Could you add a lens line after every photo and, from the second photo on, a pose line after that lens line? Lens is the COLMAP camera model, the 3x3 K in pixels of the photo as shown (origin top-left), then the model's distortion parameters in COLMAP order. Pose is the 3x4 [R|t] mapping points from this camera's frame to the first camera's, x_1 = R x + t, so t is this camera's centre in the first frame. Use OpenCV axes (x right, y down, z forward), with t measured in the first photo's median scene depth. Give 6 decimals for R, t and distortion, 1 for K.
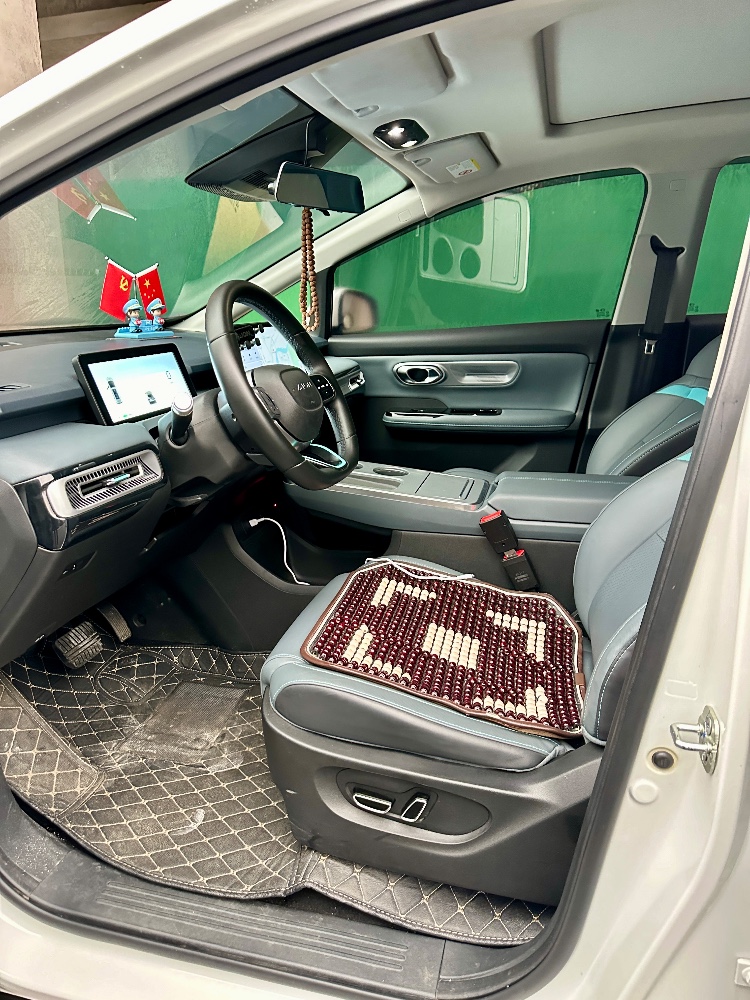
lens RADIAL K [[721.4, 0, 375.0], [0, 721.4, 500.0], [0, 0, 1]] dist [-0.002916, -0.002595]
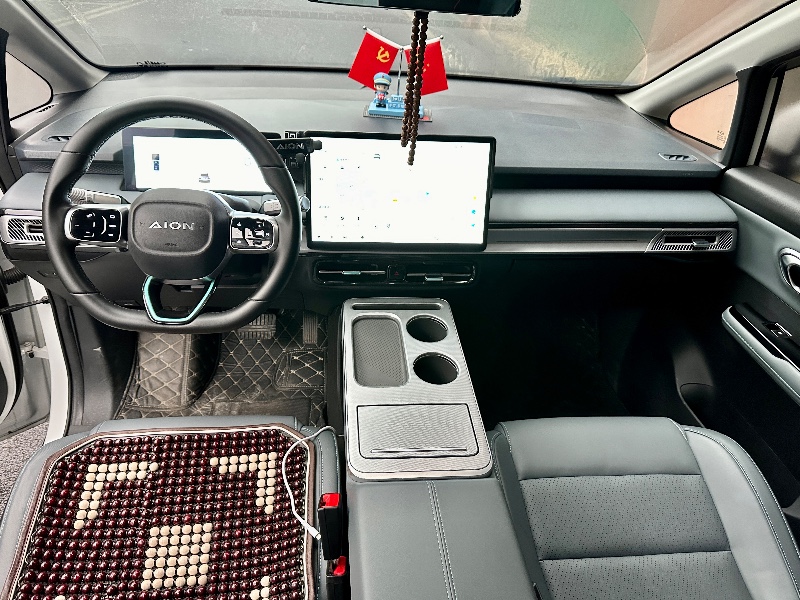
lens RADIAL K [[577.1, 0, 400.0], [0, 577.1, 300.0], [0, 0, 1]] dist [-0.002916, -0.002595]
pose [[0.329076, 0.518417, -0.789274, 0.469835], [-0.316525, 0.848030, 0.425039, -0.360795], [0.889674, 0.109955, 0.443158, 0.706313]]
